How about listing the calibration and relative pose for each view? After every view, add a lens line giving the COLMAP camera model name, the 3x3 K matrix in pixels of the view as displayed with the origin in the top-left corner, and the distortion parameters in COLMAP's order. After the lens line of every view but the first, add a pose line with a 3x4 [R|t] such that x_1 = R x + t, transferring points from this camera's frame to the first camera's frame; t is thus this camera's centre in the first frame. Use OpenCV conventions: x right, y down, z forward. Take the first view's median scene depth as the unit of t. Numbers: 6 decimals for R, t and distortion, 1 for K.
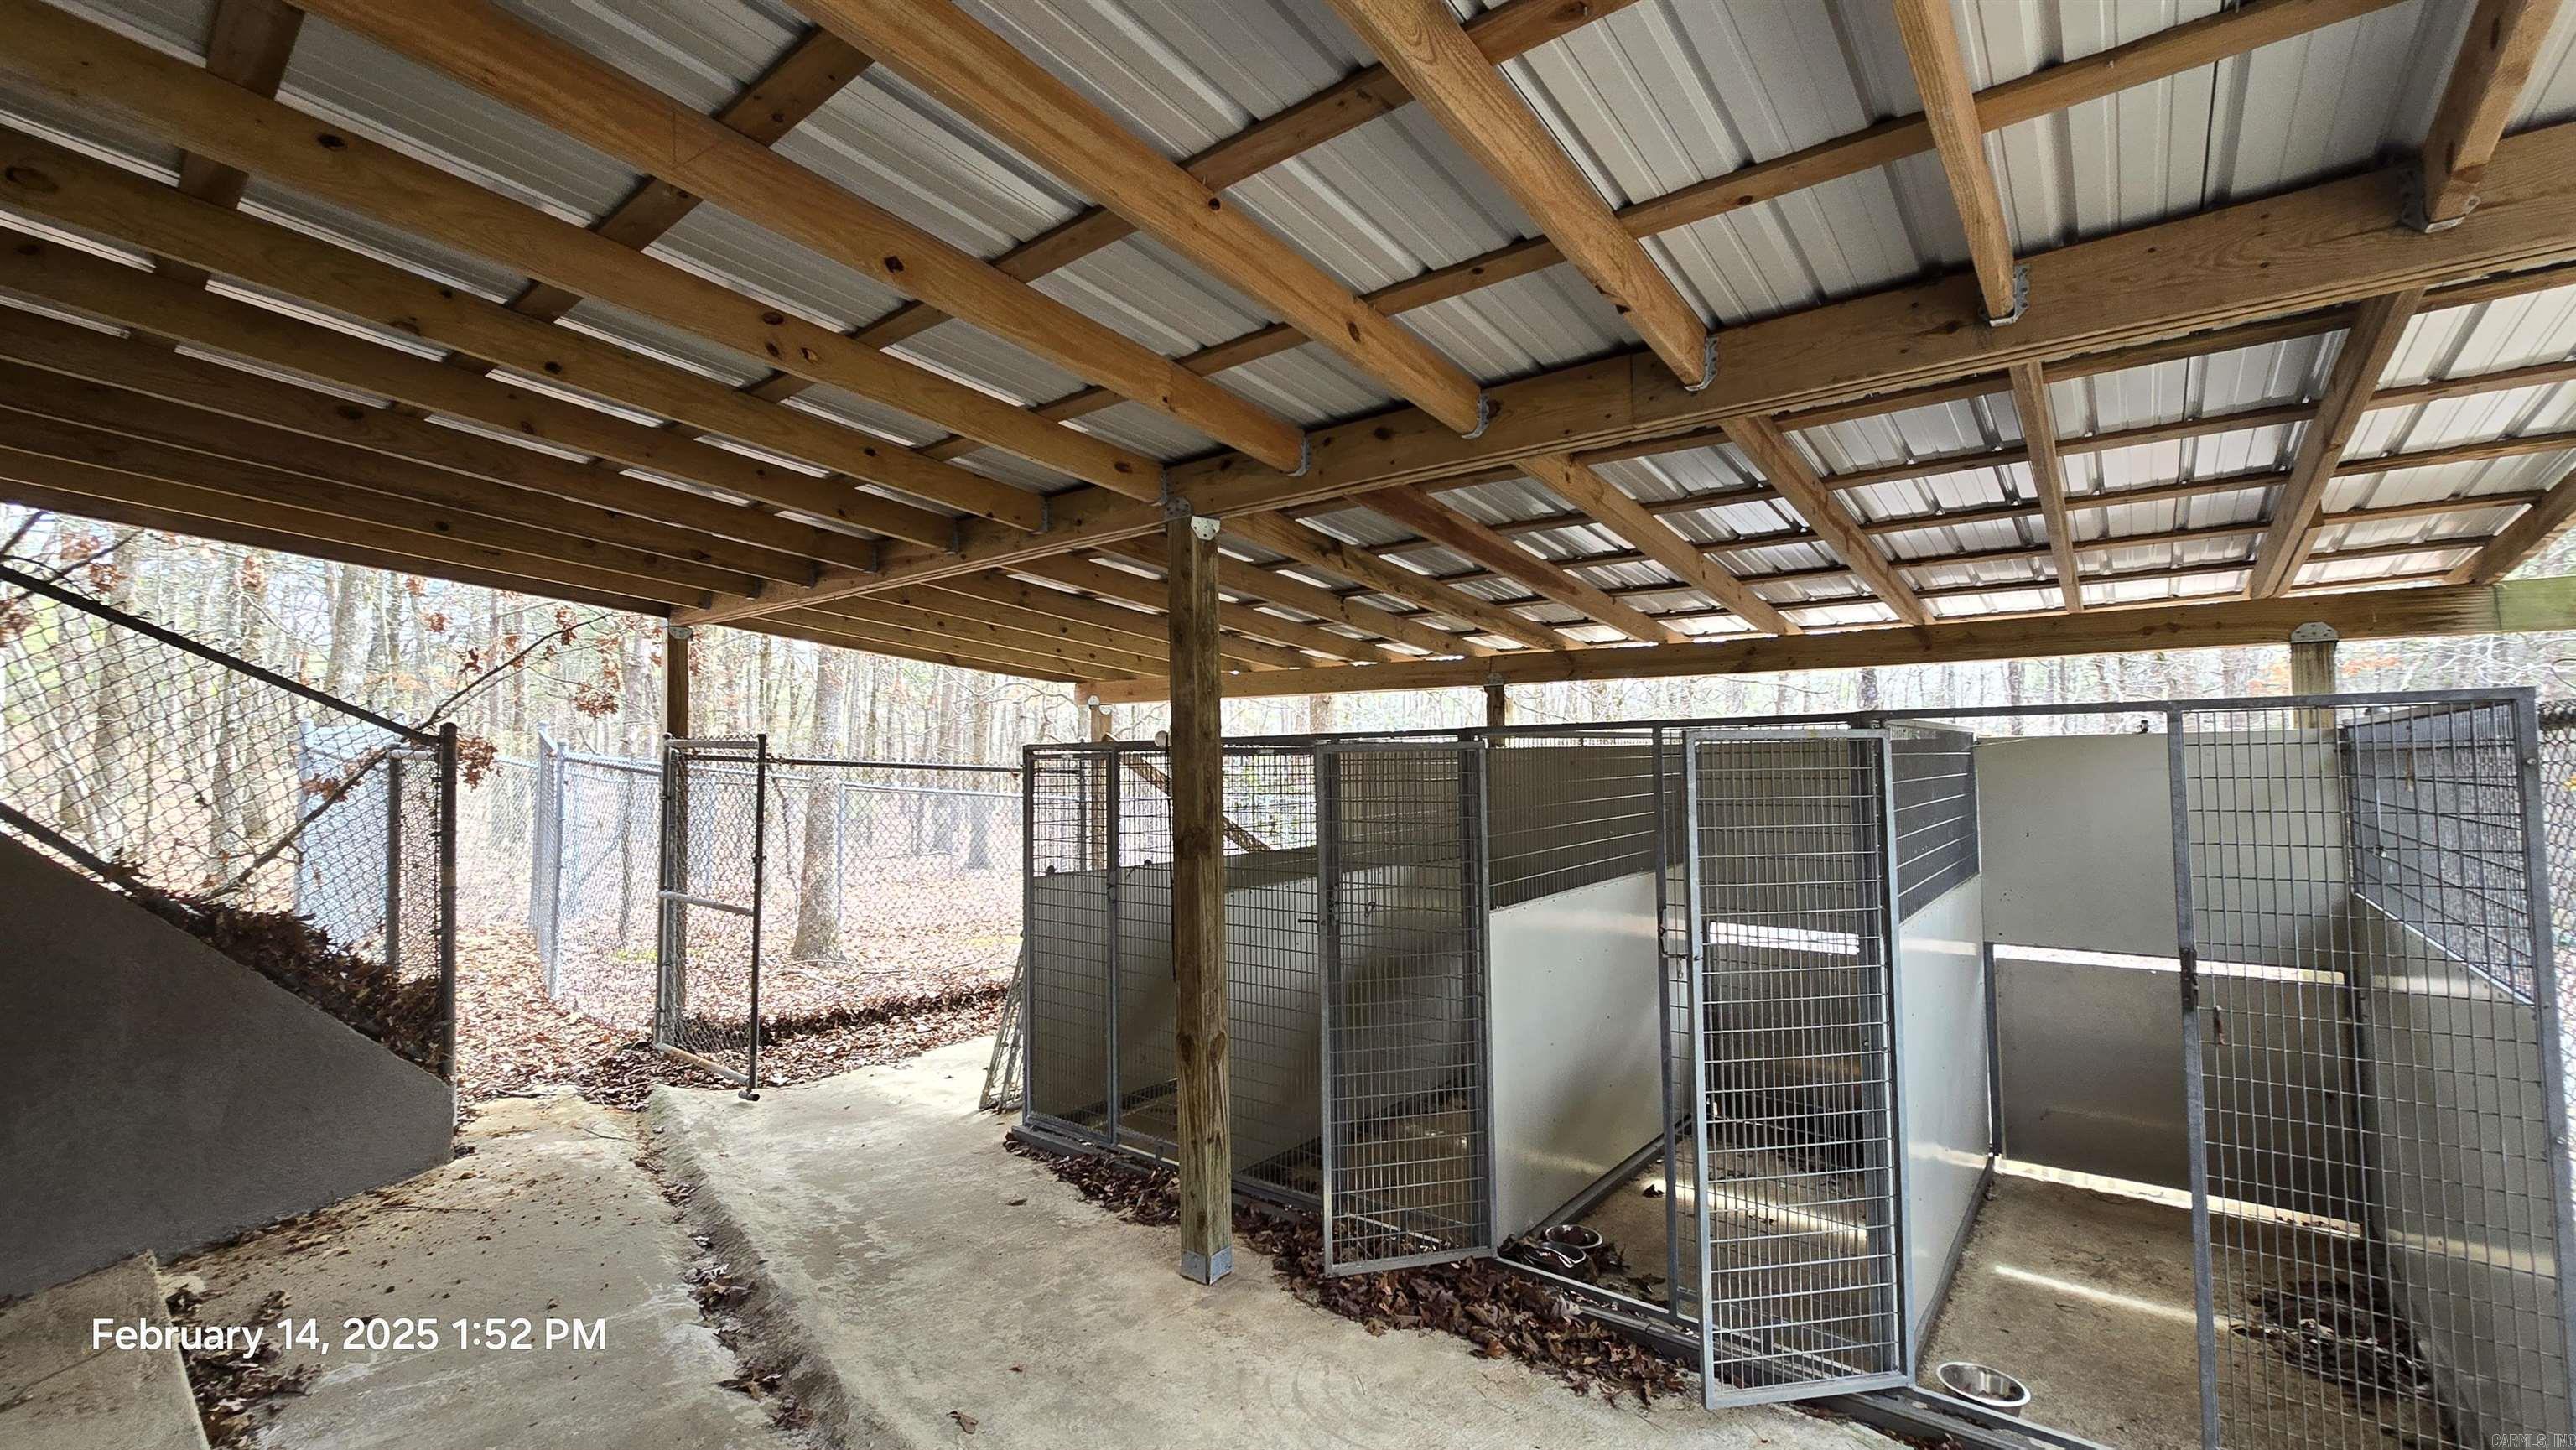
lens RADIAL K [[1051.8, 0, 1290.0], [0, 1051.8, 734.7], [0, 0, 1]] dist [0.000278, 0.000038]
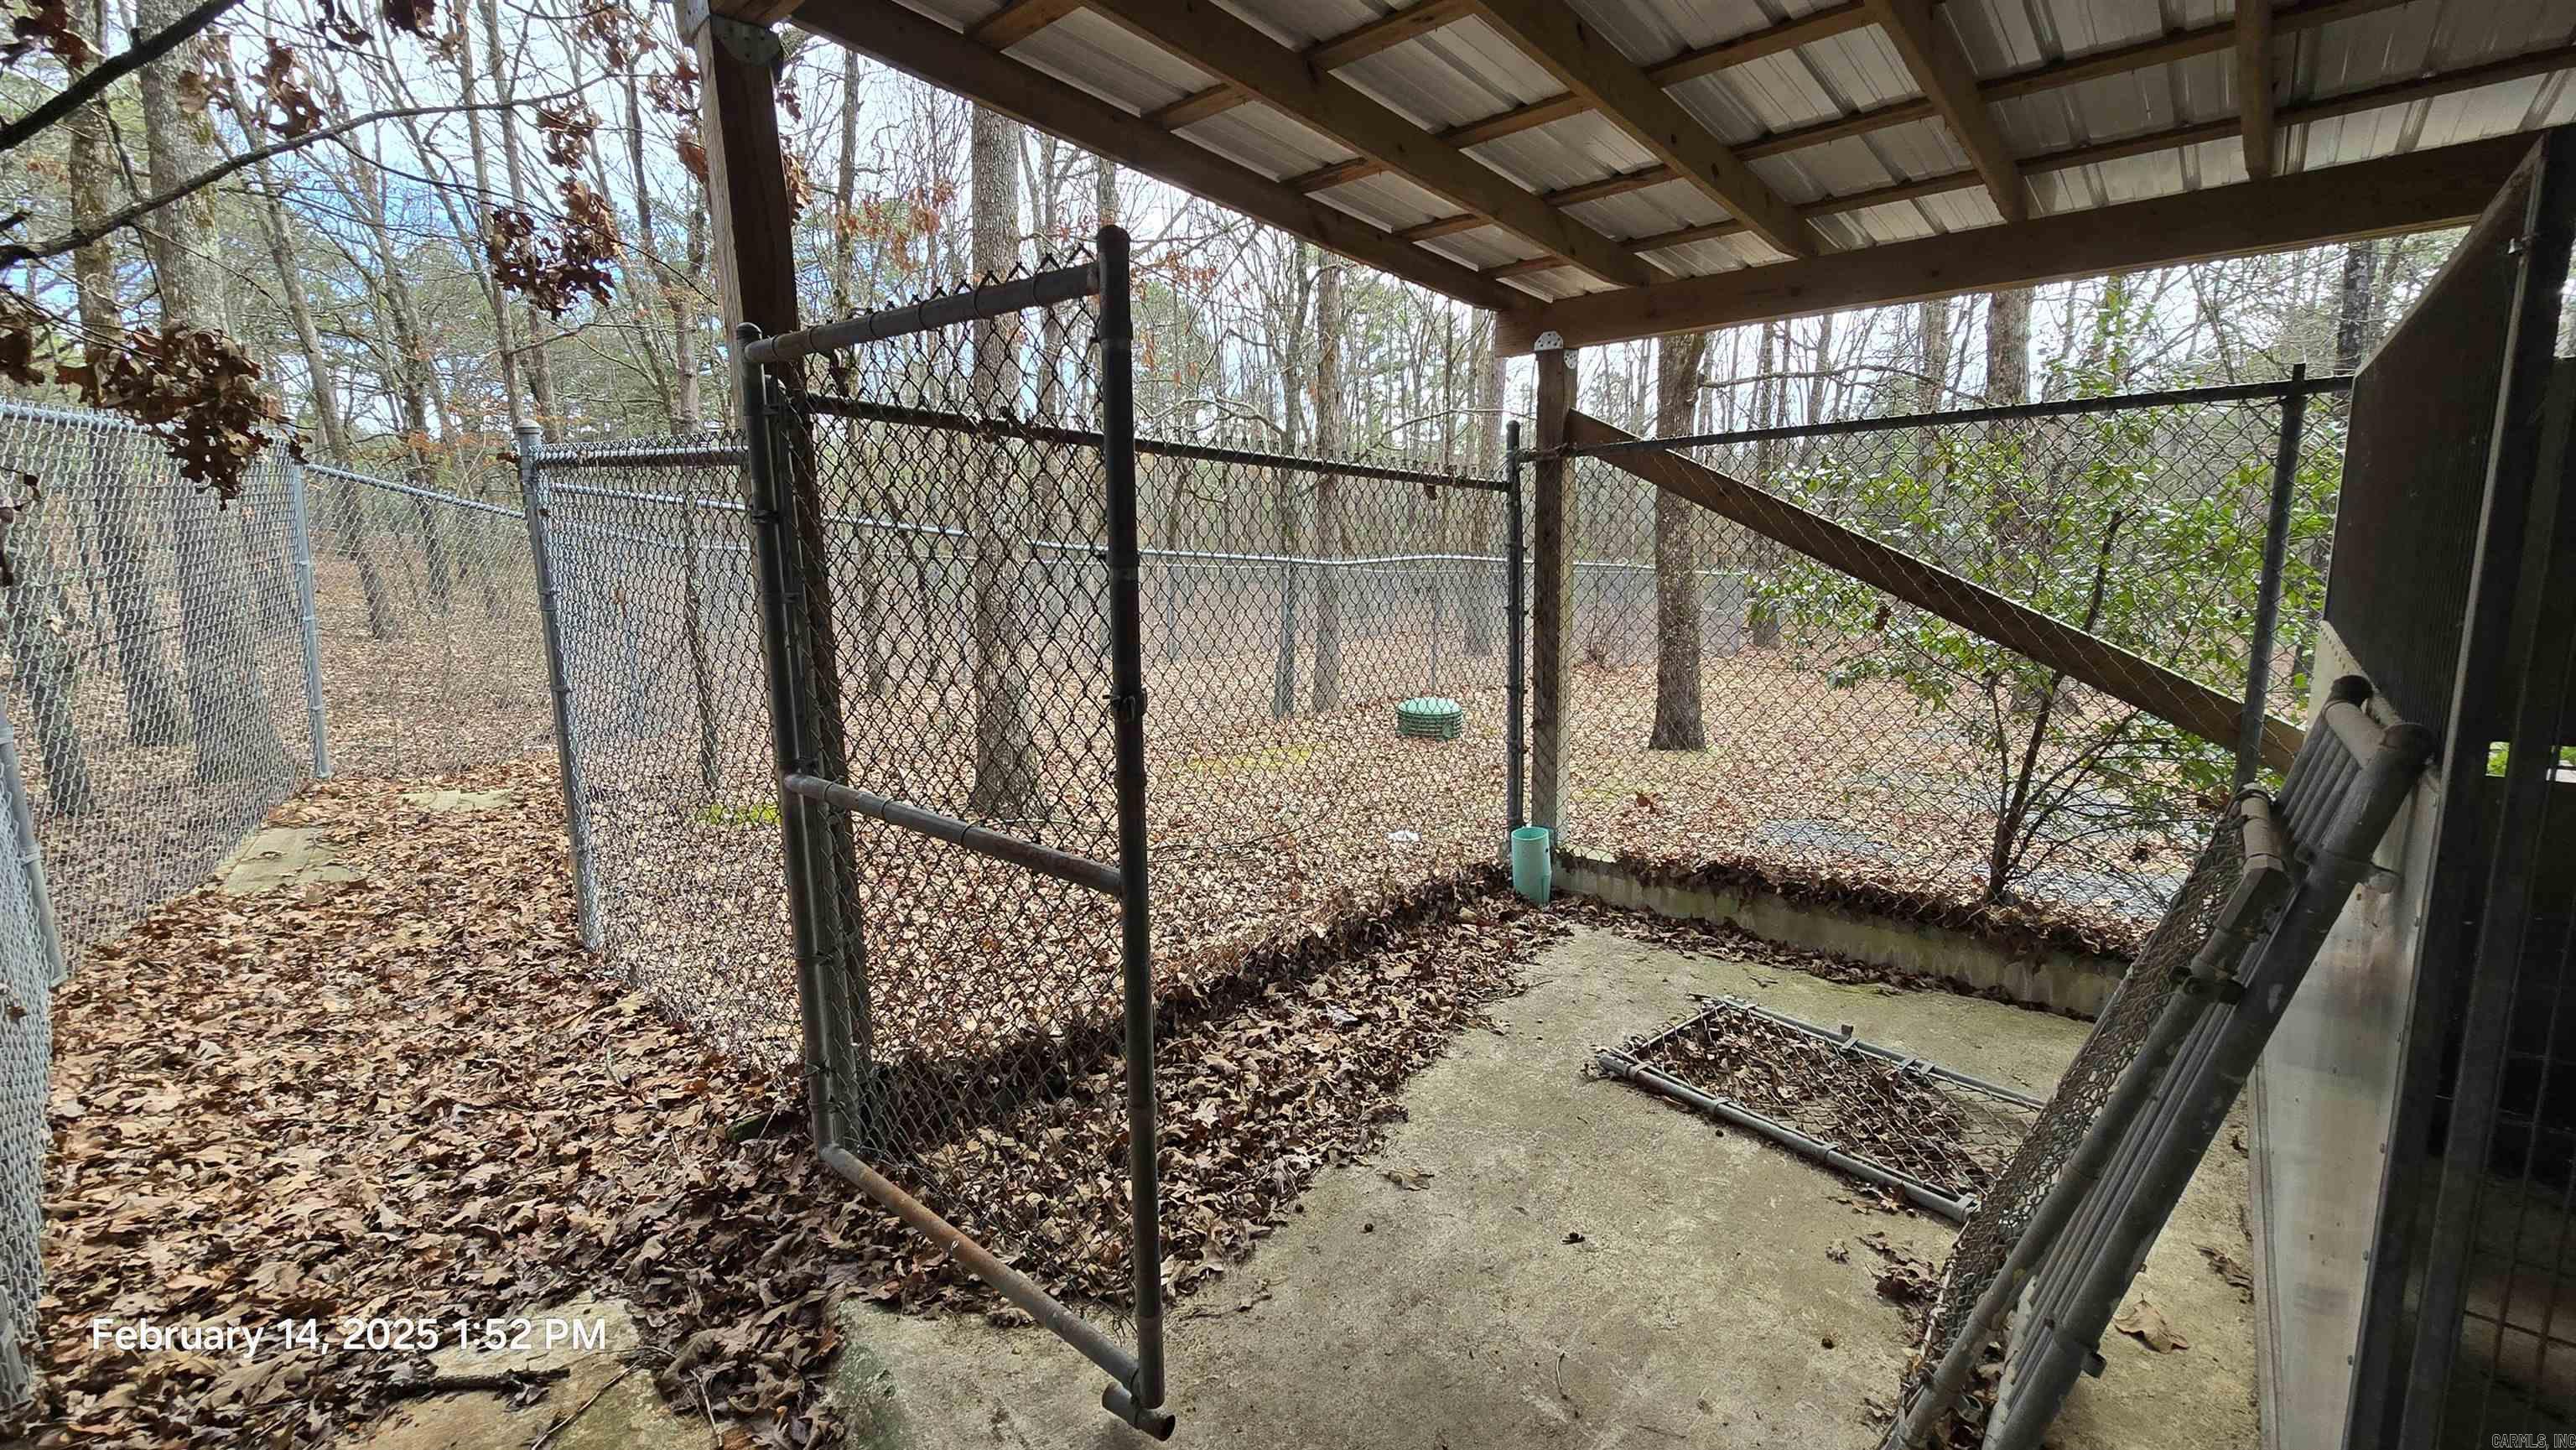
lens RADIAL K [[1051.8, 0, 1283.5], [0, 1051.8, 715.1], [0, 0, 1]] dist [0.000278, 0.000038]
pose [[0.998078, -0.008702, -0.061349, -0.368544], [0.021424, 0.977491, 0.209886, 0.047586], [0.058142, -0.210797, 0.975799, 0.602151]]
